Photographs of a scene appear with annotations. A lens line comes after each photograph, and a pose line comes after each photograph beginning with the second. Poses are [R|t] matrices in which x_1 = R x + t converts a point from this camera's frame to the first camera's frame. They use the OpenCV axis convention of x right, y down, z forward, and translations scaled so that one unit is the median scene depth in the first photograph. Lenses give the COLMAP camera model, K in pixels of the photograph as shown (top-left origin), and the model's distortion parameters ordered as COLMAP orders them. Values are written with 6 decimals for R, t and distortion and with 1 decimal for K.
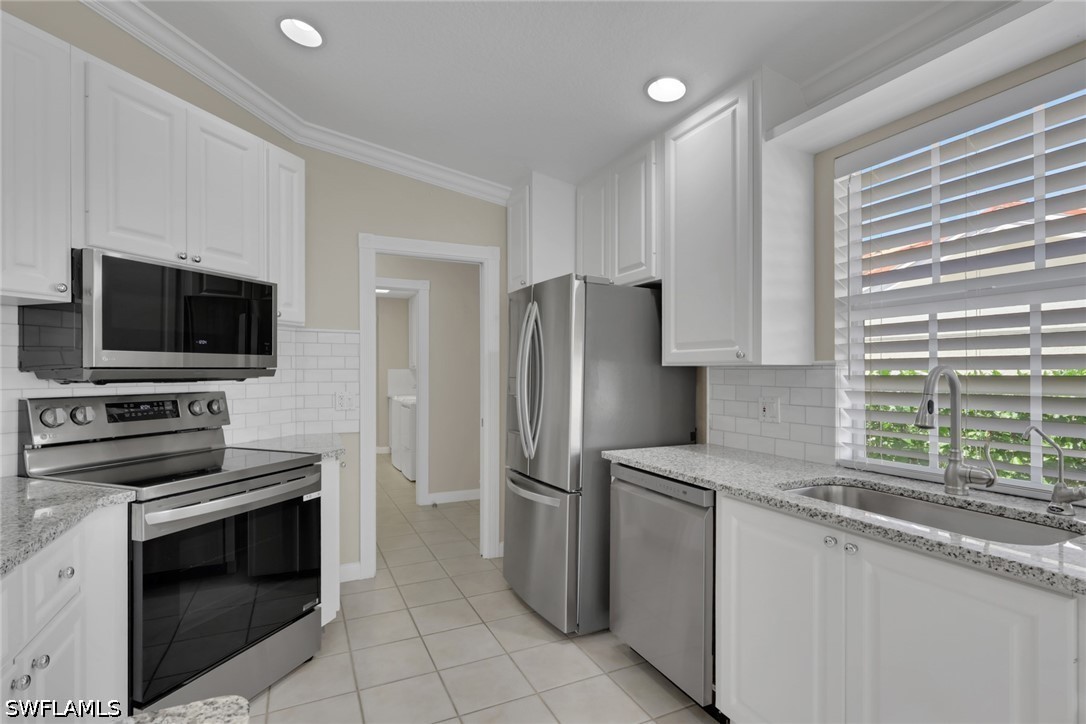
lens RADIAL K [[517.9, 0, 537.5], [0, 517.9, 369.5], [0, 0, 1]] dist [-0.001649, -0.000539]
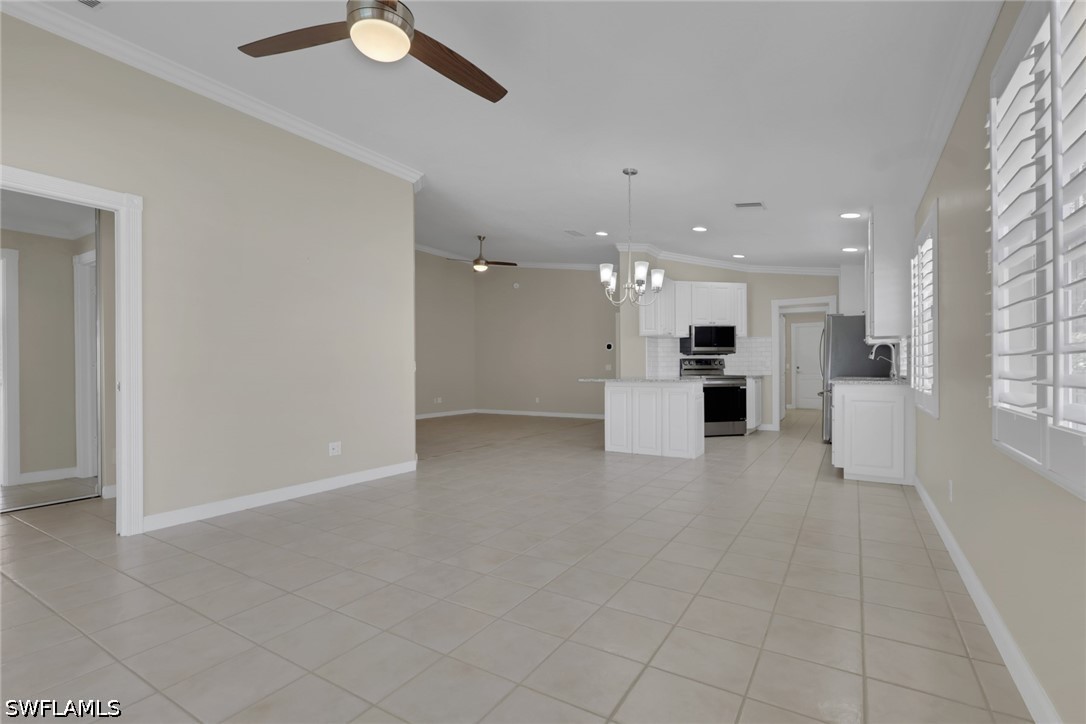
lens RADIAL K [[517.9, 0, 541.2], [0, 517.9, 365.4], [0, 0, 1]] dist [-0.001649, -0.000539]
pose [[0.548365, -0.000303, -0.836239, 1.889625], [0.009448, 0.999938, 0.005833, 0.069150], [0.836186, -0.011099, 0.548334, -2.231036]]
